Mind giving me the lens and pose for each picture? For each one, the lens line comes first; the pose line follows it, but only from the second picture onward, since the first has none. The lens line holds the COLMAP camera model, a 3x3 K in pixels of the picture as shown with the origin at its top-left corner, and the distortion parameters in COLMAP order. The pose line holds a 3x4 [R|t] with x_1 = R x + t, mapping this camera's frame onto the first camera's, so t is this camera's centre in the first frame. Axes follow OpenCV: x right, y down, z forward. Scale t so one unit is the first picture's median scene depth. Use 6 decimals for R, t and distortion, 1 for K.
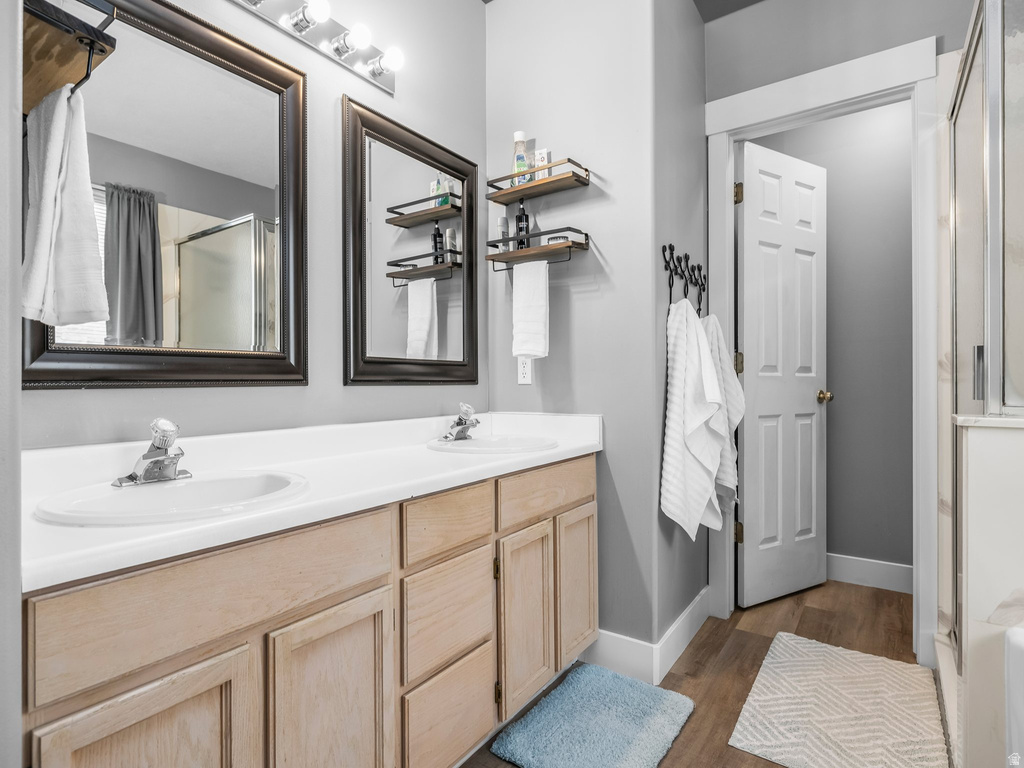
lens RADIAL K [[541.5, 0, 509.4], [0, 541.5, 380.7], [0, 0, 1]] dist [-0.003286, 0.001711]
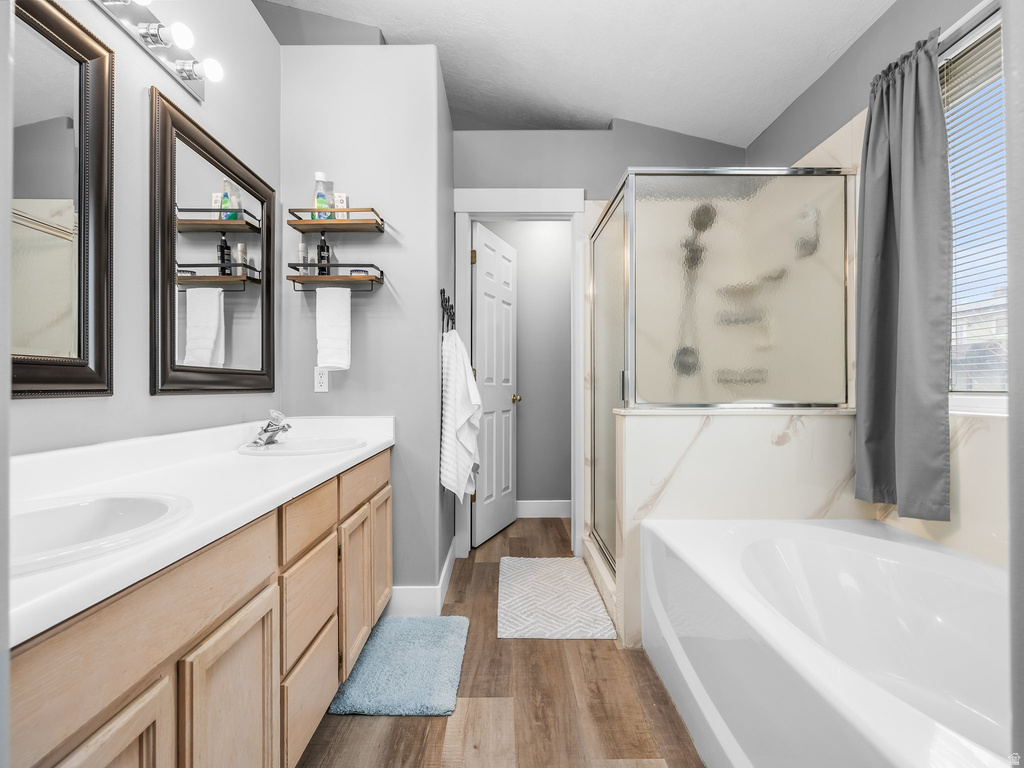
lens RADIAL K [[432.8, 0, 510.3], [0, 432.8, 383.2], [0, 0, 1]] dist [0.002387, 0.000286]
pose [[0.811360, 0.006528, 0.584511, -0.199358], [-0.003141, 0.999972, -0.006807, -0.007574], [-0.584539, 0.003687, 0.811358, 0.019242]]
